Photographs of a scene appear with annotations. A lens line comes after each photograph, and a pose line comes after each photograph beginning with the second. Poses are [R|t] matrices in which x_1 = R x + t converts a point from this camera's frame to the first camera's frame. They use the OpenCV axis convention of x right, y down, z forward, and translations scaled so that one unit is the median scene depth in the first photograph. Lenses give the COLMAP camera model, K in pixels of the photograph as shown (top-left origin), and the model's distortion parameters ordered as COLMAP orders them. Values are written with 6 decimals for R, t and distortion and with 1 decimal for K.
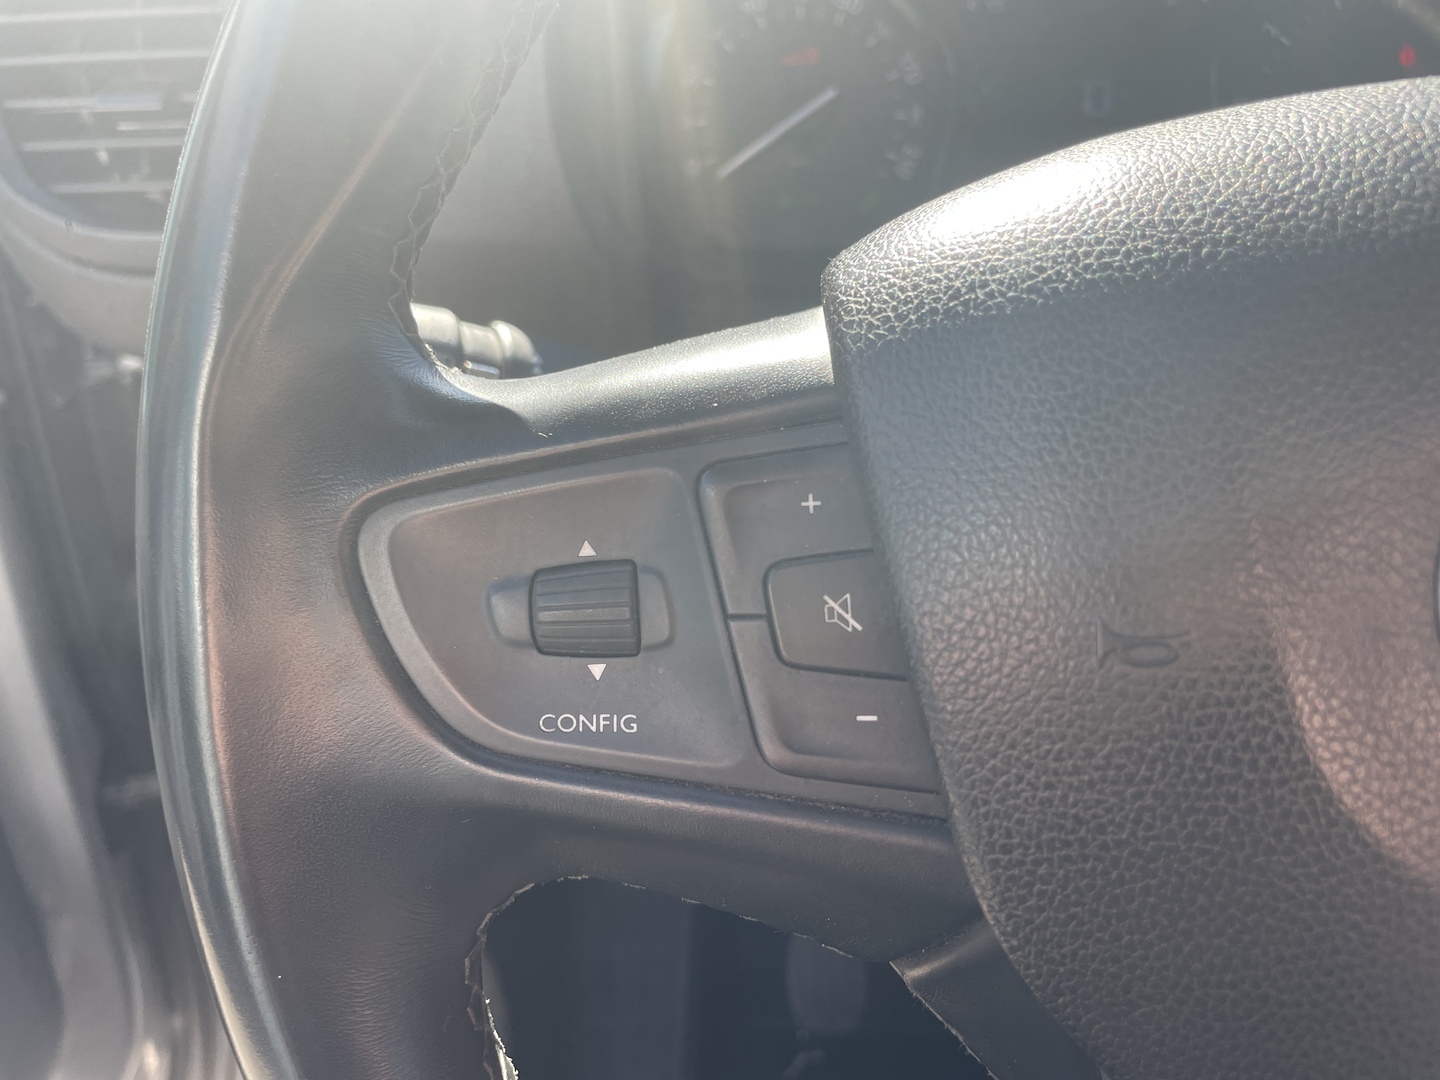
lens RADIAL K [[1068.8, 0, 713.0], [0, 1068.8, 547.5], [0, 0, 1]] dist [0.006746, -0.036833]
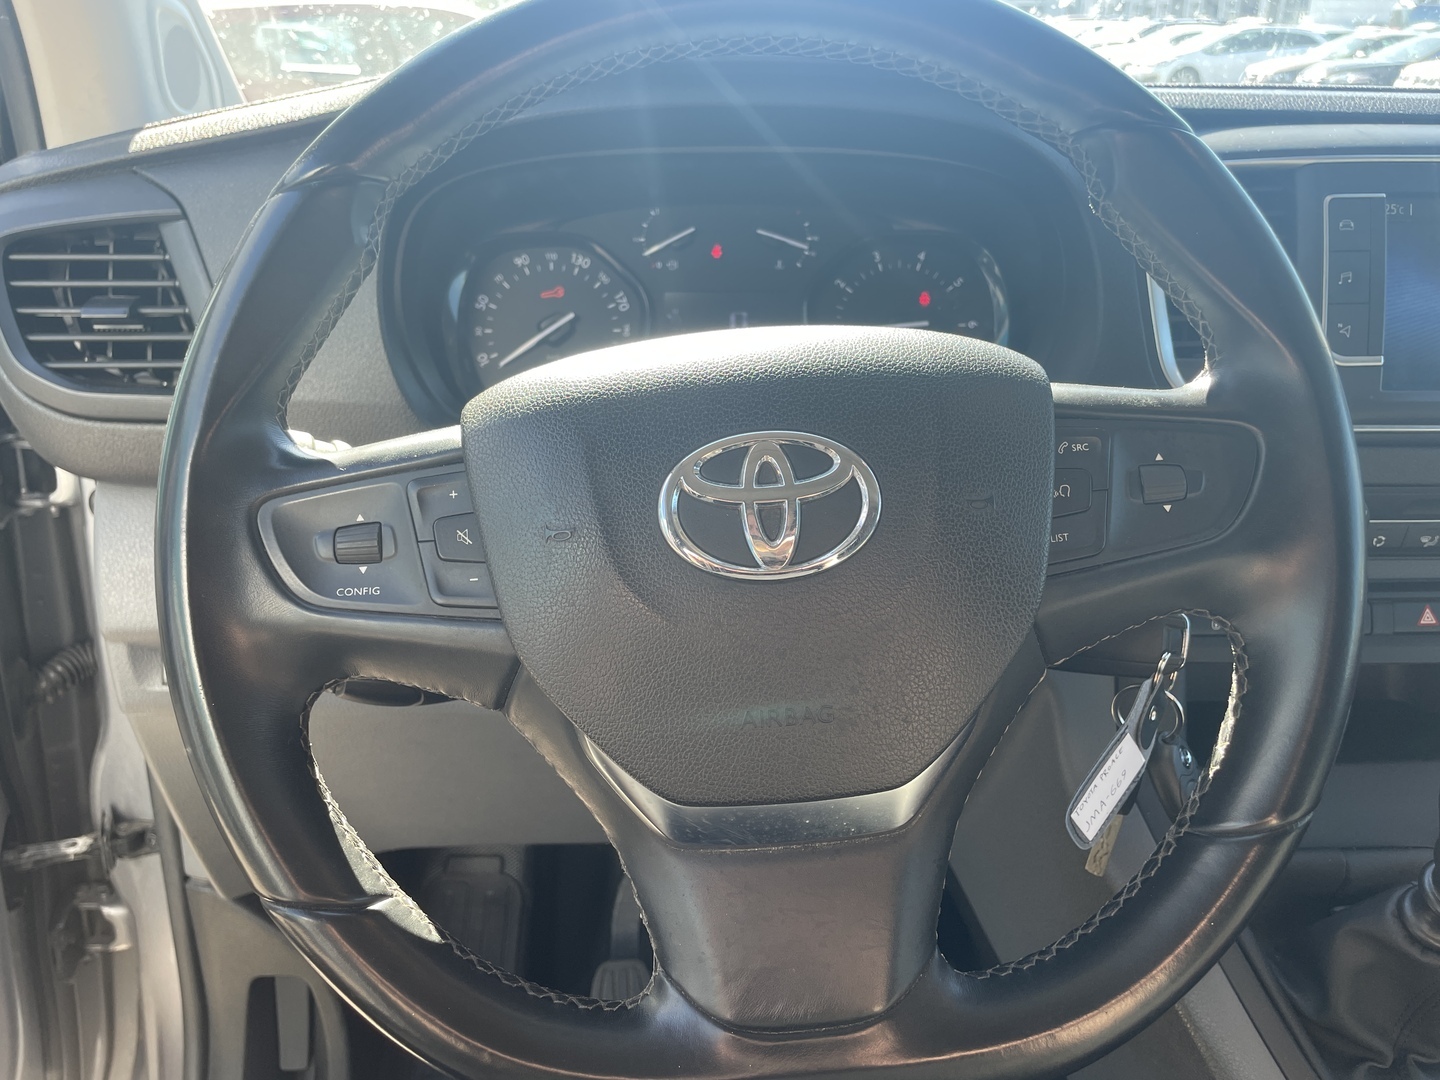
lens RADIAL K [[1068.8, 0, 730.4], [0, 1068.8, 539.8], [0, 0, 1]] dist [0.006746, -0.036833]
pose [[0.991986, -0.002211, 0.126330, 0.389278], [0.023826, 0.985183, -0.169842, 0.464233], [-0.124083, 0.171491, 0.977340, -1.376784]]
